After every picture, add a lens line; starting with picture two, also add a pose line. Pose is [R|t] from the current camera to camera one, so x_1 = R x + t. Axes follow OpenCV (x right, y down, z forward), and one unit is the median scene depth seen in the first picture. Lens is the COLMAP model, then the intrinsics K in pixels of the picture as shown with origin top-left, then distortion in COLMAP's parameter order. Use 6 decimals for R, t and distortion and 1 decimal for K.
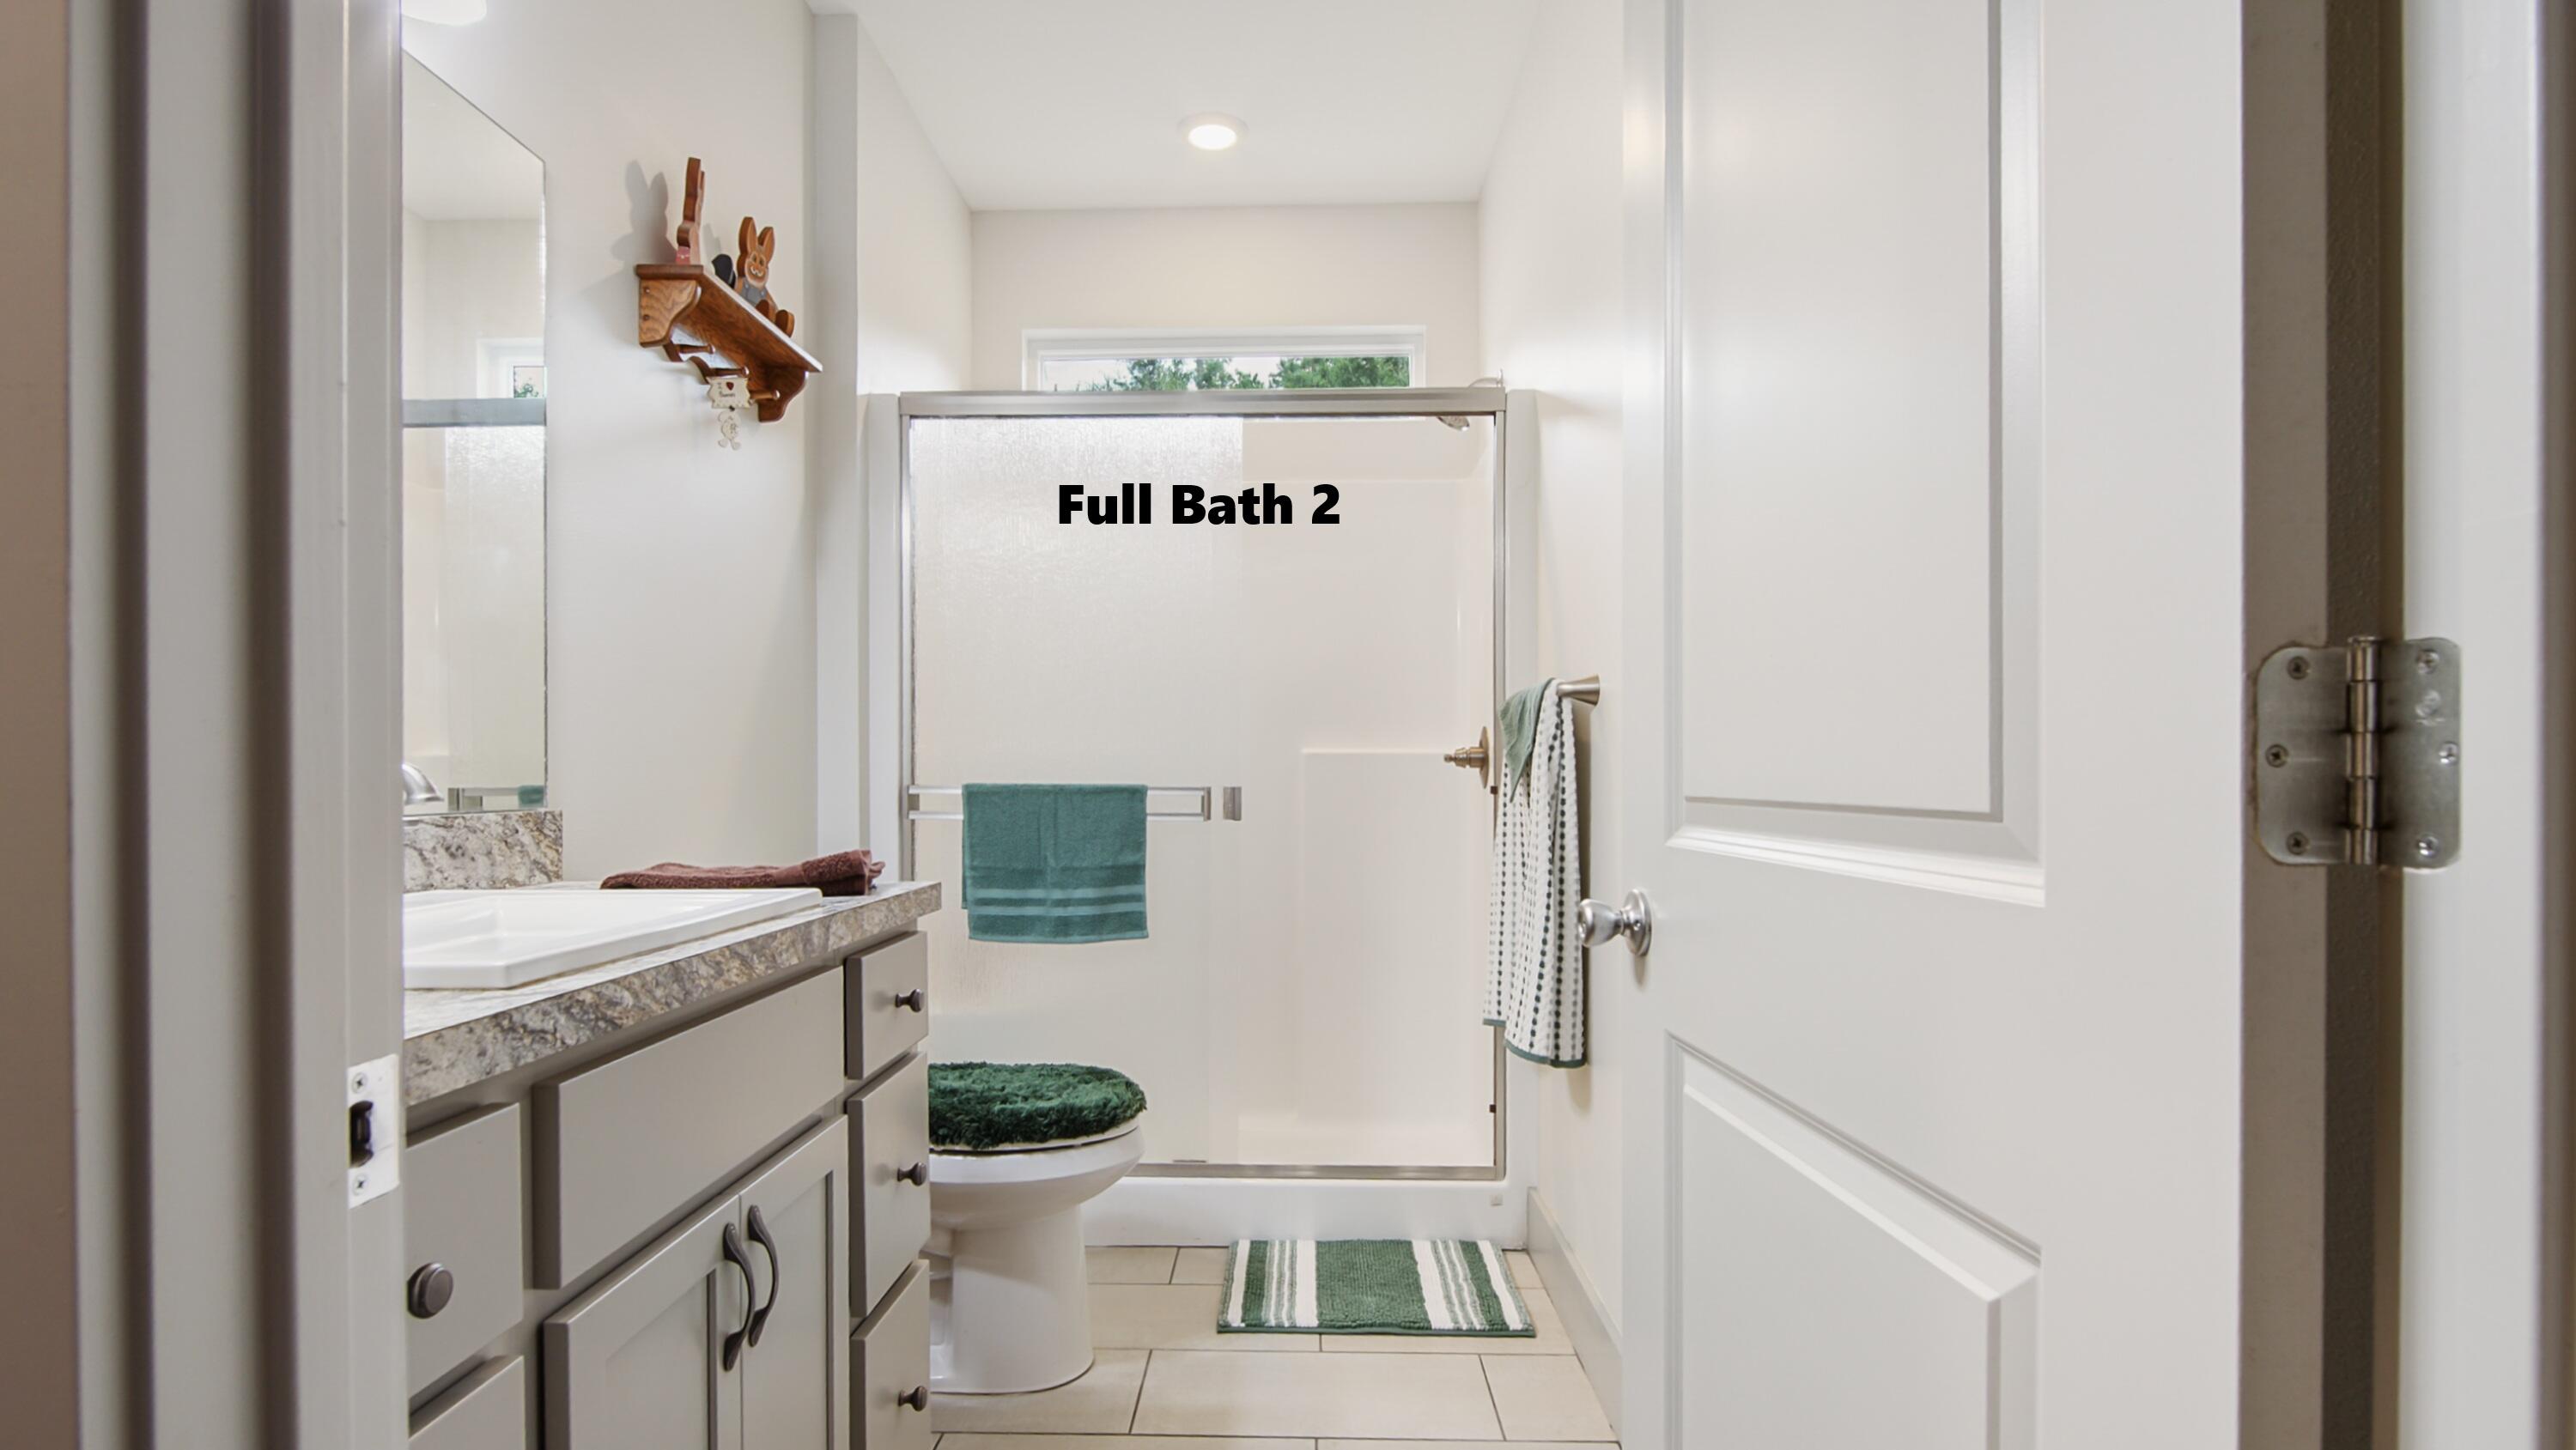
lens RADIAL K [[1165.3, 0, 1271.6], [0, 1165.3, 743.4], [0, 0, 1]] dist [-0.026793, 0.007847]
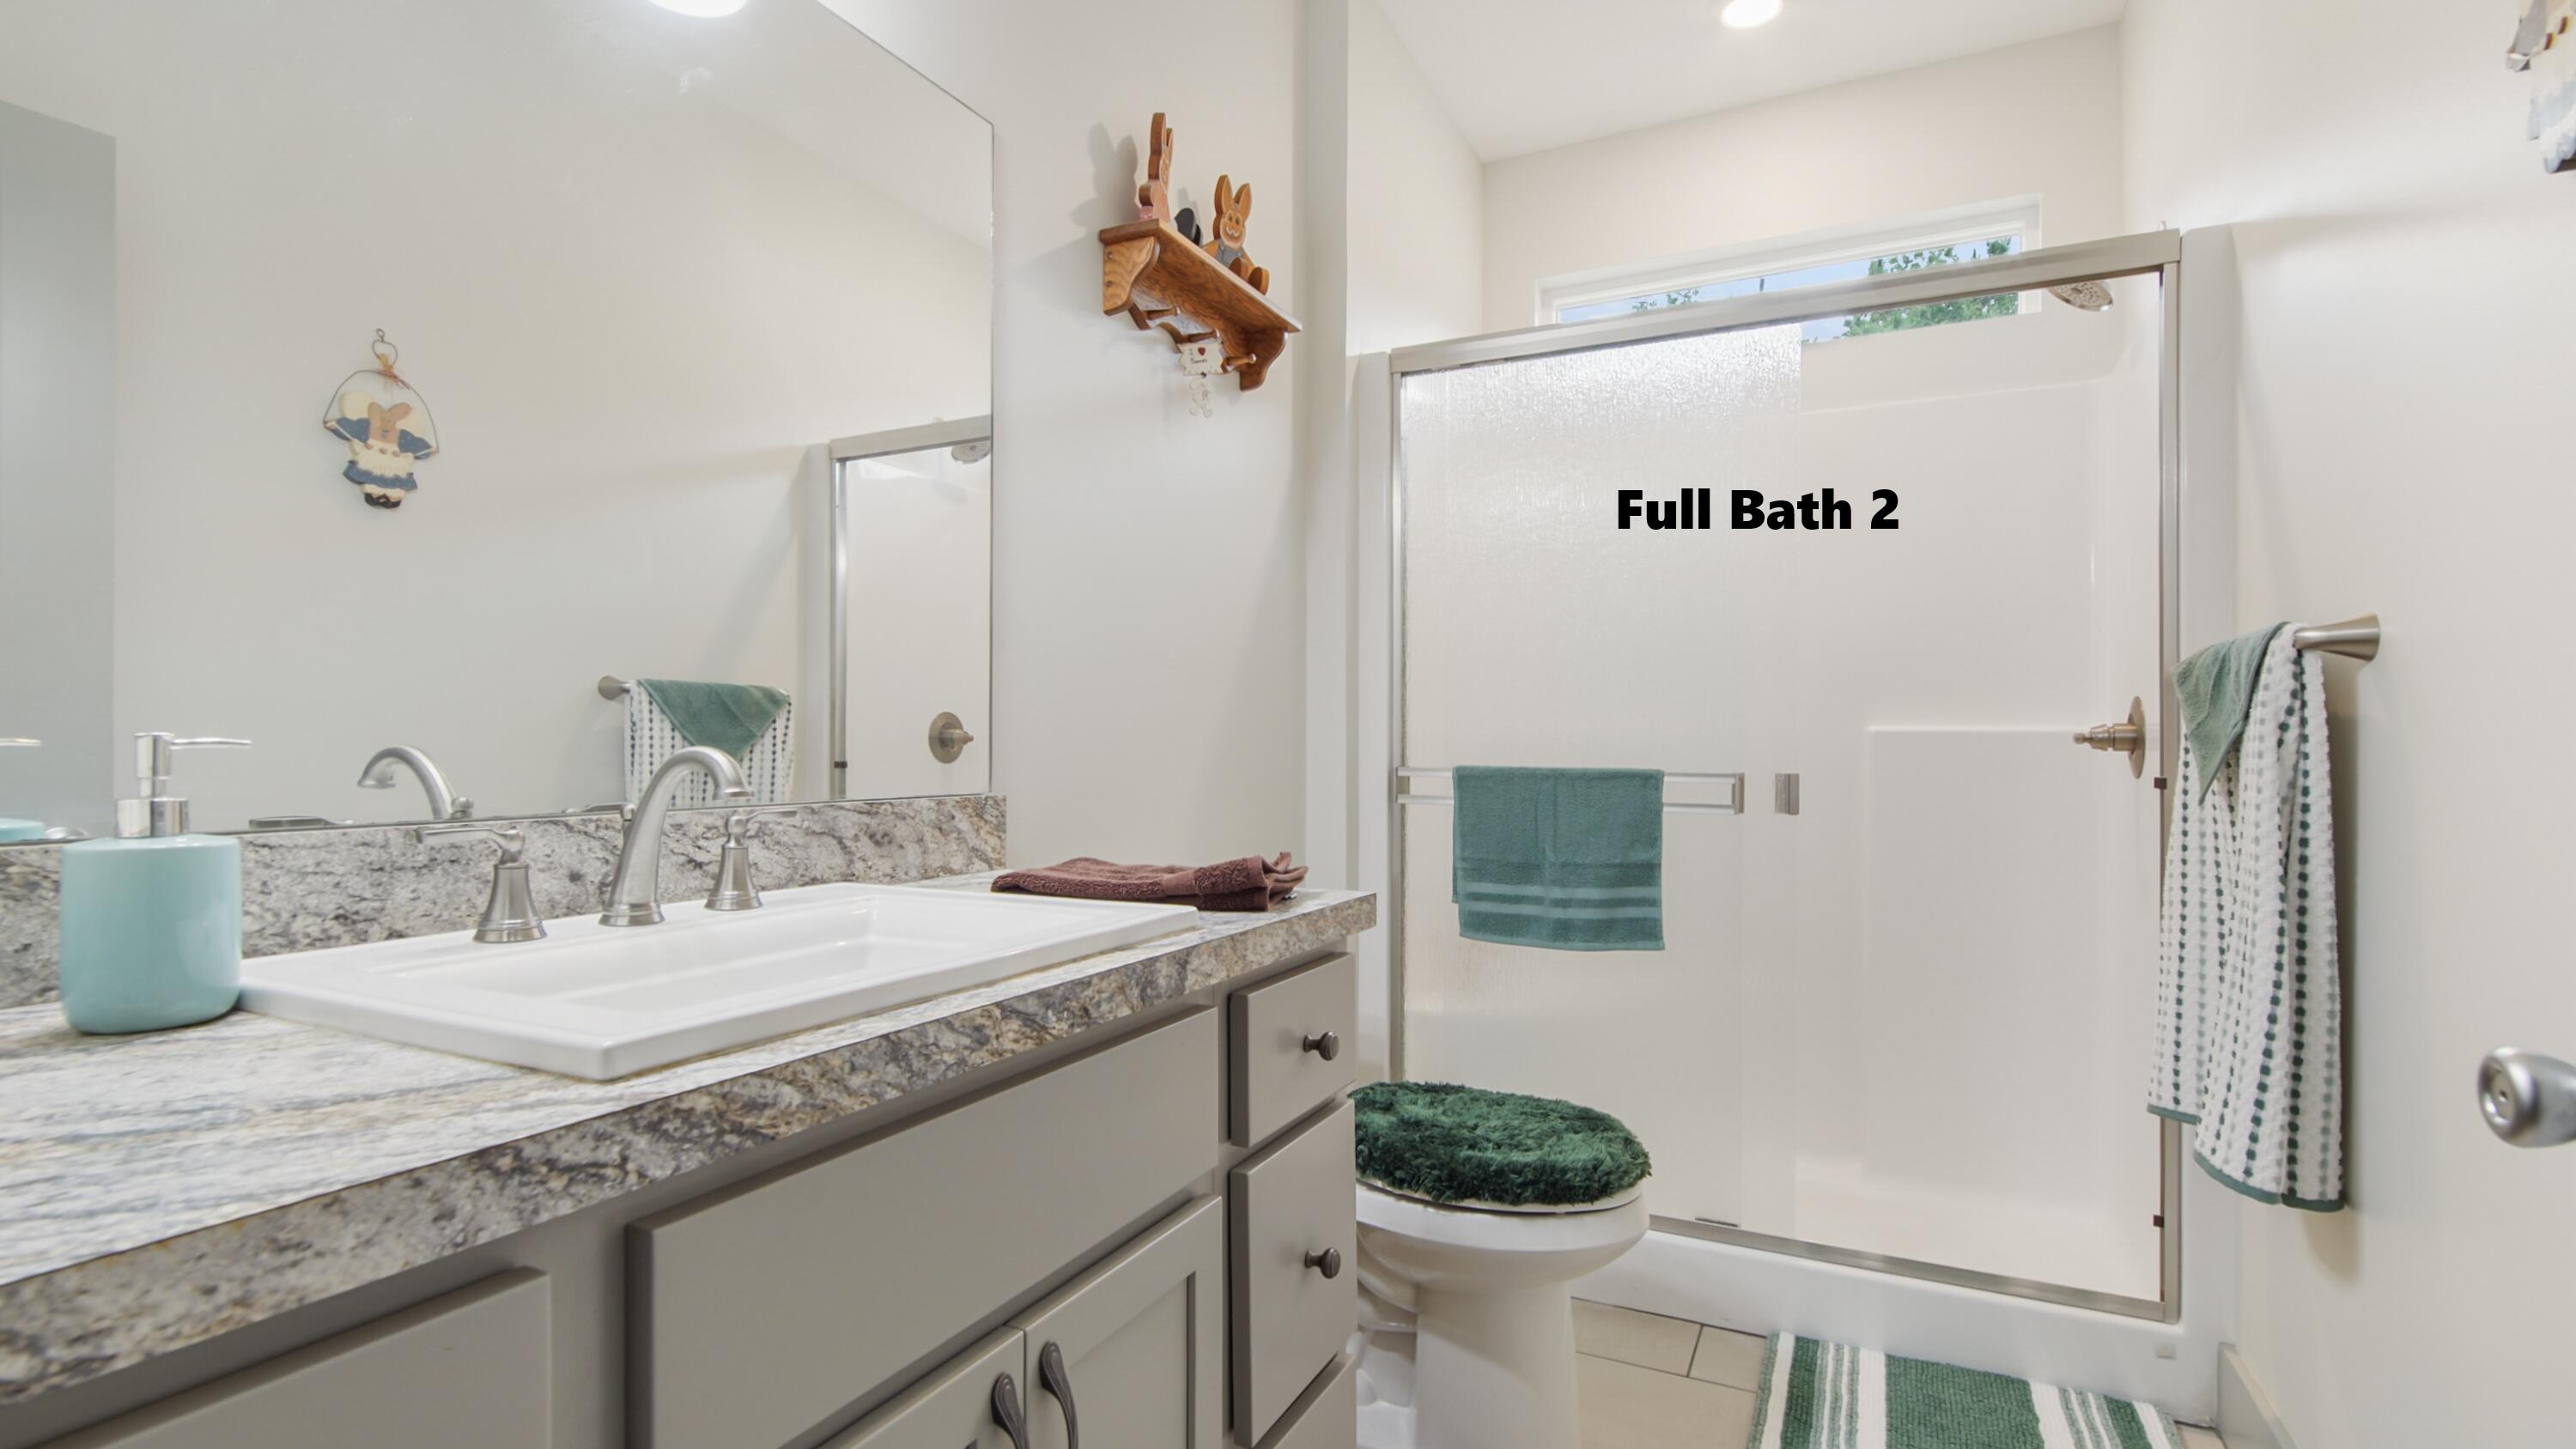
lens RADIAL K [[1173.7, 0, 1284.3], [0, 1173.7, 730.6], [0, 0, 1]] dist [-0.002432, -0.000931]
pose [[0.906479, -0.000405, -0.422251, 0.005640], [0.004311, 0.999956, 0.008296, -0.002009], [0.422229, -0.009341, 0.906441, 0.153799]]
